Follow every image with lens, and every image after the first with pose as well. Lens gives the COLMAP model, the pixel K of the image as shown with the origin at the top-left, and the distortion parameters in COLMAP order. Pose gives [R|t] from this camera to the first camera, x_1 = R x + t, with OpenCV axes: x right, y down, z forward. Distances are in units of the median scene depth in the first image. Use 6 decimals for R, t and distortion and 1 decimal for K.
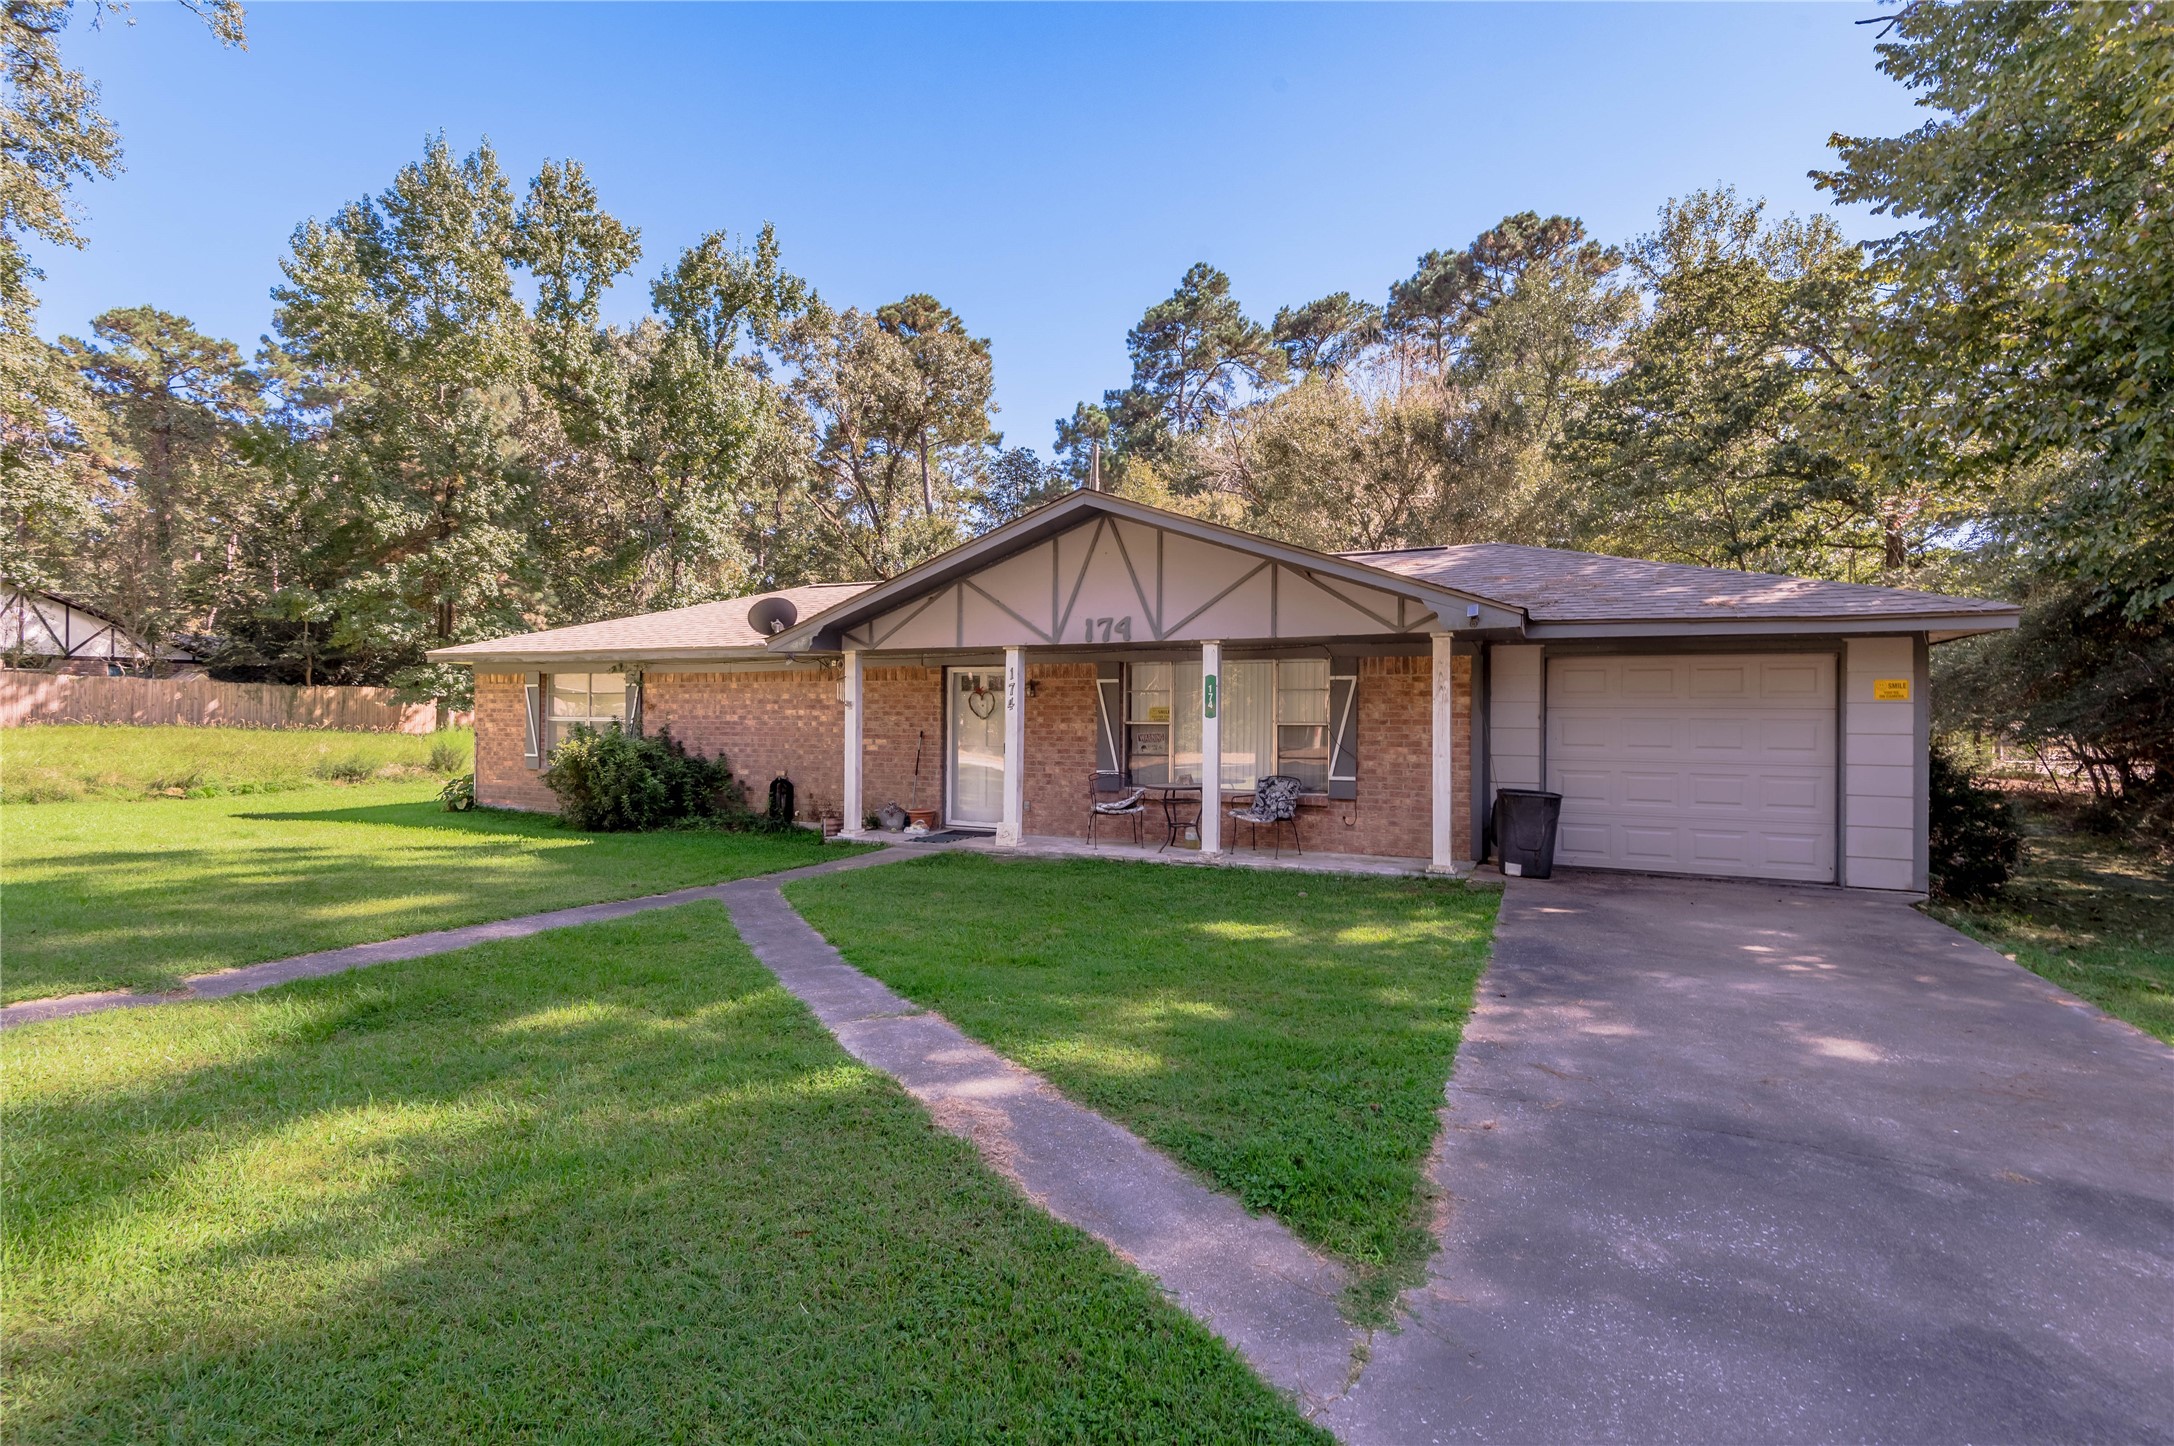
lens RADIAL K [[1039.3, 0, 1124.8], [0, 1039.3, 731.0], [0, 0, 1]] dist [0.024386, -0.014532]
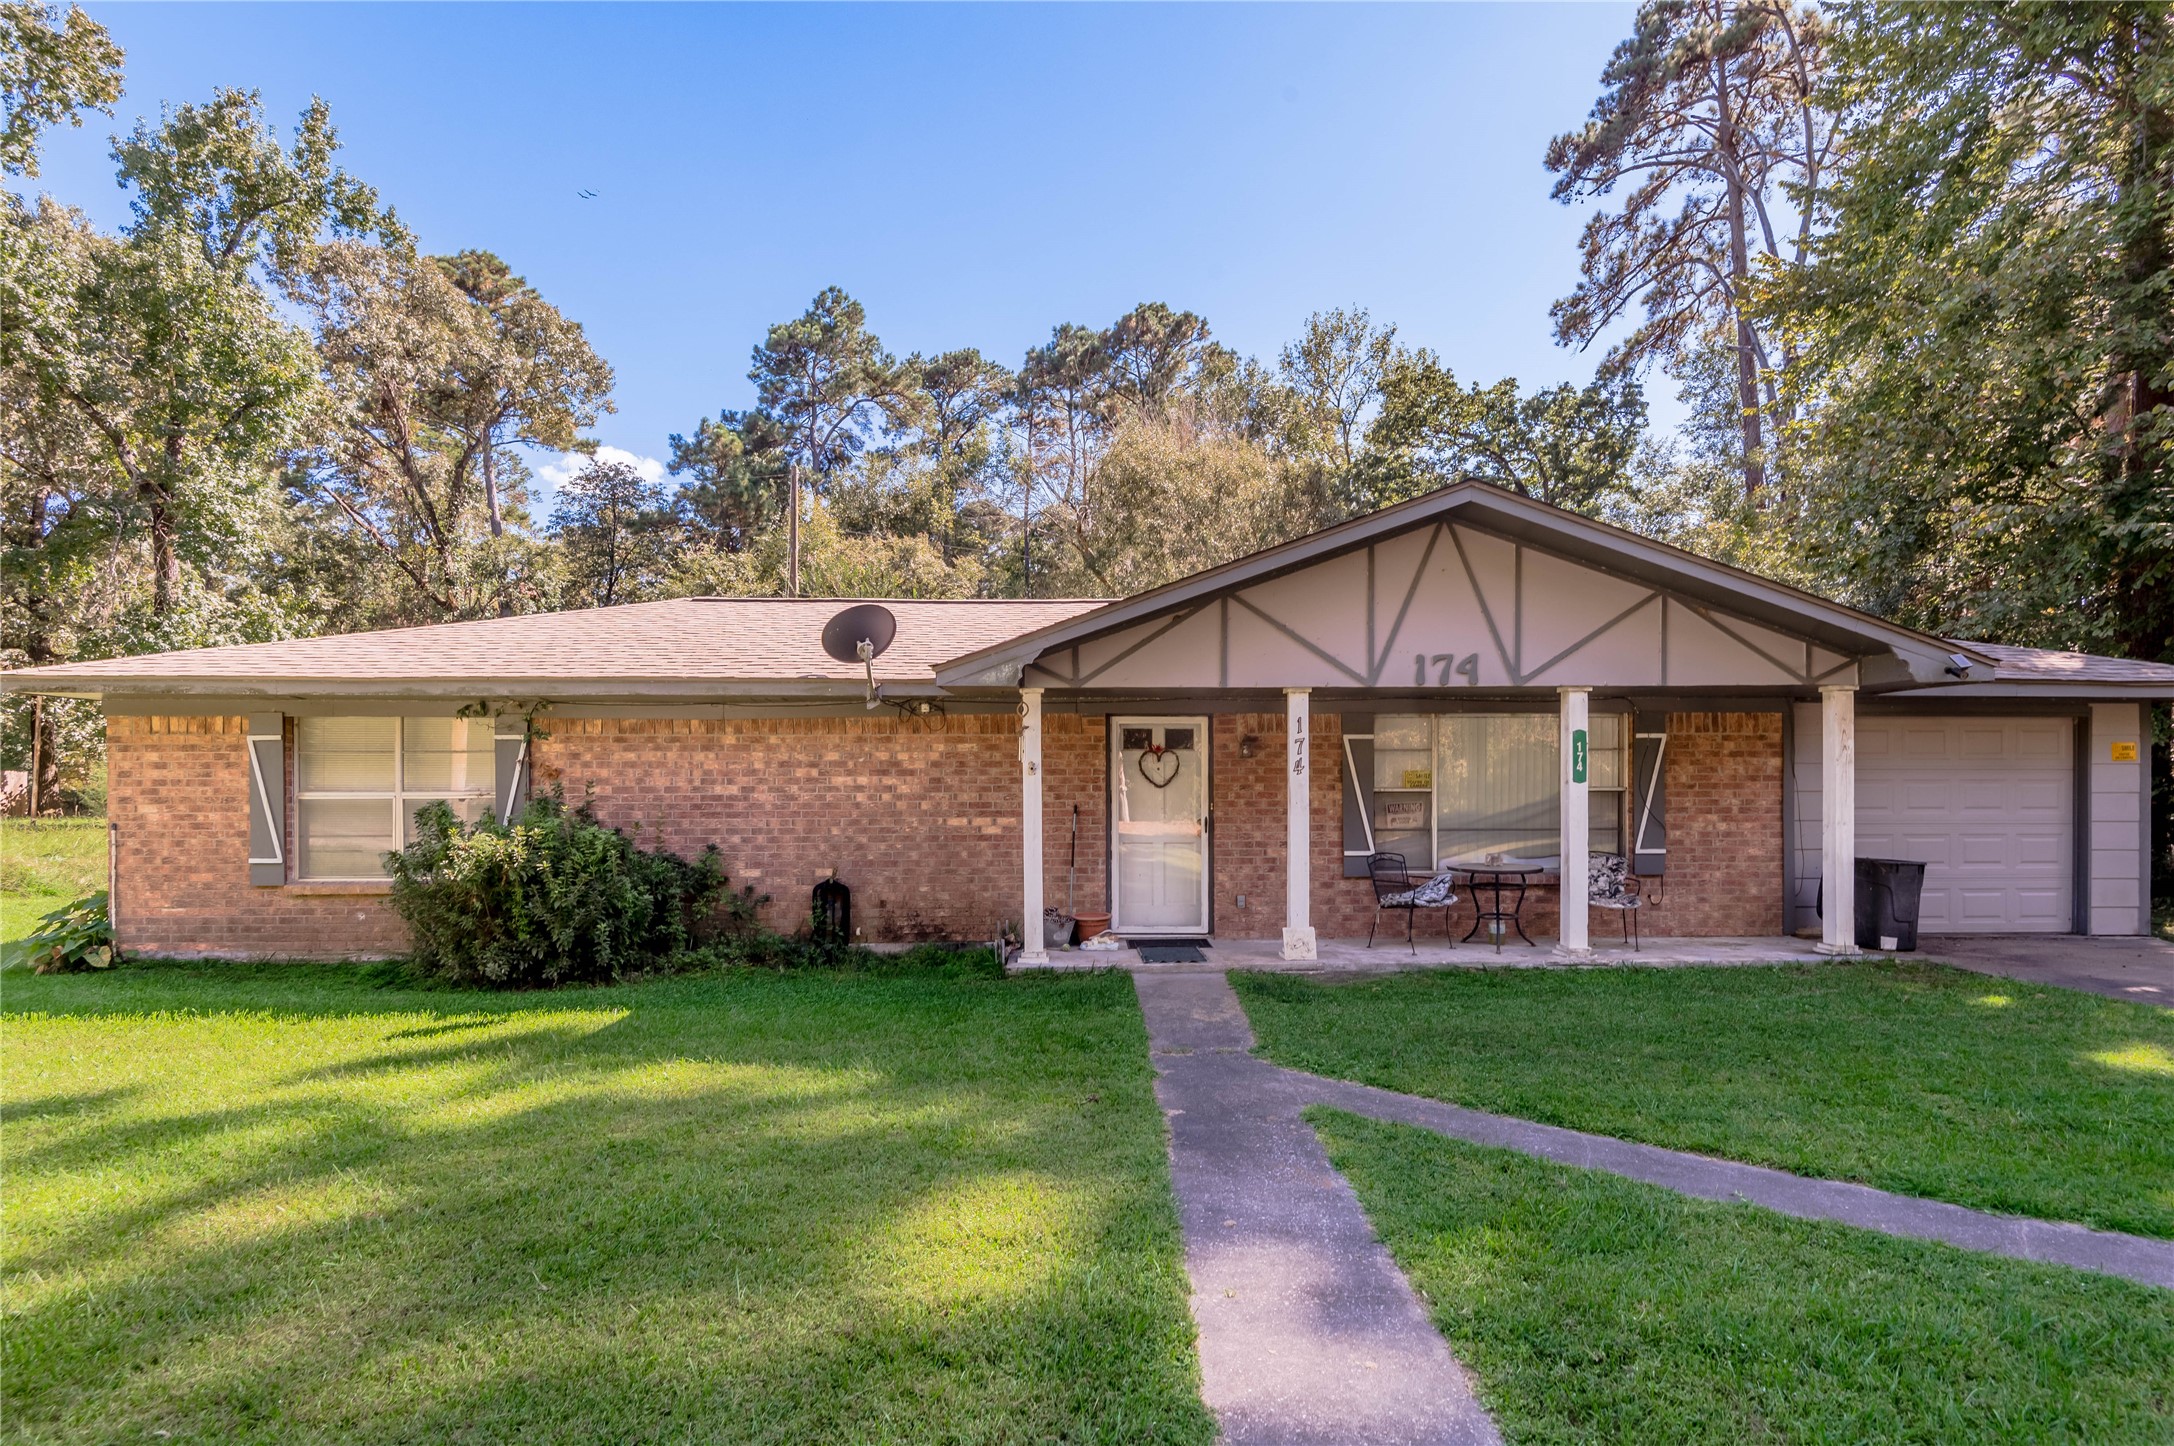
lens RADIAL K [[1039.3, 0, 1180.4], [0, 1039.3, 792.3], [0, 0, 1]] dist [0.024386, -0.014532]
pose [[0.897433, -0.012525, 0.440973, -0.373679], [0.014270, 0.999898, -0.000642, -0.006137], [-0.440920, 0.006869, 0.897520, 0.273767]]
